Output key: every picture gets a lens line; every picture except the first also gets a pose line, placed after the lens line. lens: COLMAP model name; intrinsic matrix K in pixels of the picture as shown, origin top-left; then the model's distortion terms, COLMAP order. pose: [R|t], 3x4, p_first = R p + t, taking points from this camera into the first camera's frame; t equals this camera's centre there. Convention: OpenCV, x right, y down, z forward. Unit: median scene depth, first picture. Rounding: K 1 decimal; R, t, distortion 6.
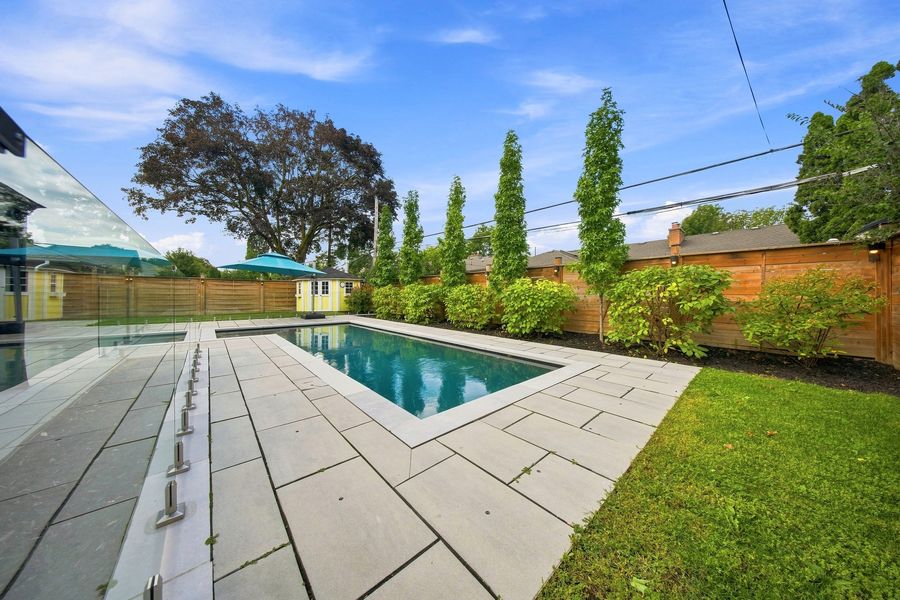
lens RADIAL K [[268.8, 0, 450.0], [0, 268.8, 300.0], [0, 0, 1]] dist [-0.000782, -0.000110]
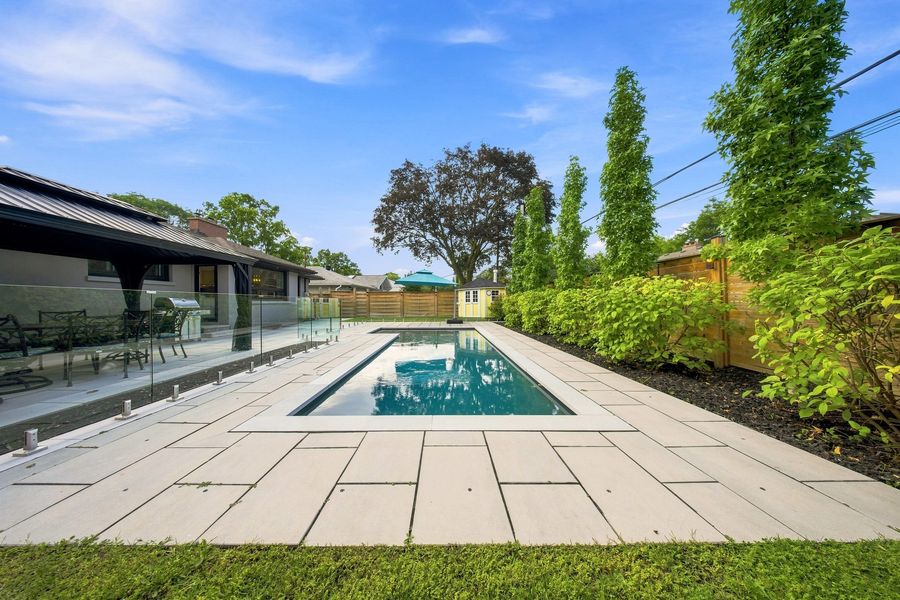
lens RADIAL K [[268.8, 0, 450.0], [0, 268.8, 300.0], [0, 0, 1]] dist [-0.000782, -0.000110]
pose [[0.745516, -0.013144, -0.666358, 0.219015], [-0.004481, 0.999684, -0.024731, -0.002431], [0.666473, 0.021423, 0.745222, 0.115553]]
